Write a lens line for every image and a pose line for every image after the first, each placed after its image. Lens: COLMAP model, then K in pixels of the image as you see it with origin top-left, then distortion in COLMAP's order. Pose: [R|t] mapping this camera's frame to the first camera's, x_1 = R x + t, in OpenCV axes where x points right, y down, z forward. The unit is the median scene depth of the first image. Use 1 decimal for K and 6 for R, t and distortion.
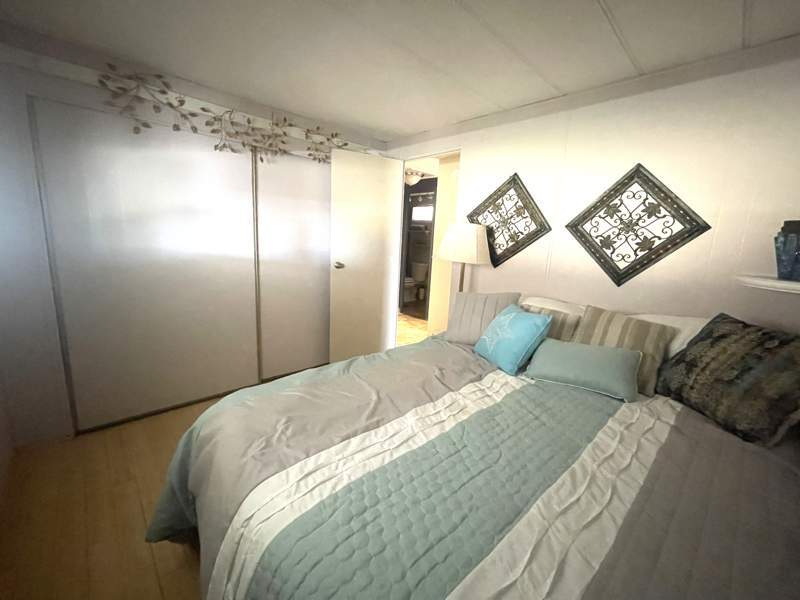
lens RADIAL K [[323.6, 0, 400.7], [0, 323.6, 300.6], [0, 0, 1]] dist [0.002830, 0.000234]
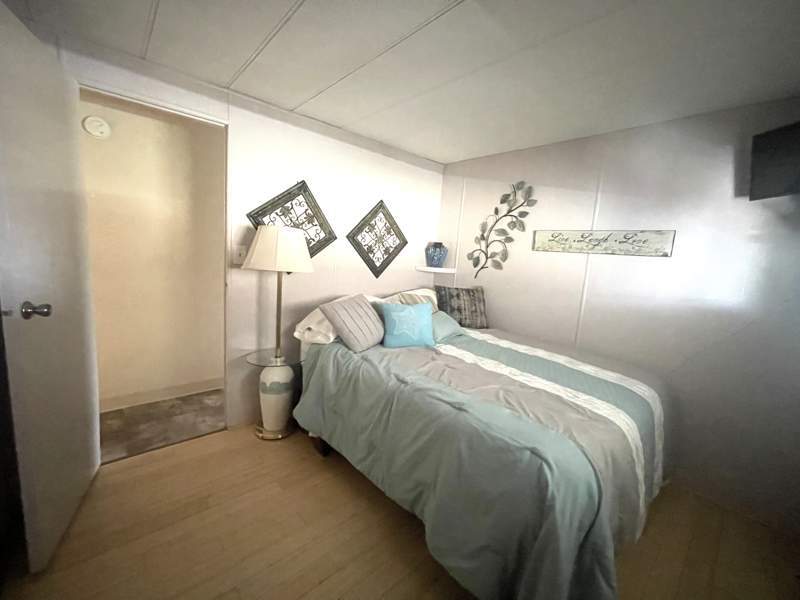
lens RADIAL K [[323.6, 0, 400.4], [0, 323.6, 296.7], [0, 0, 1]] dist [0.002830, 0.000234]
pose [[0.006854, -0.190261, 0.981710, -0.829431], [0.117376, 0.975099, 0.188160, -0.227834], [-0.993064, 0.113939, 0.029015, 0.836654]]
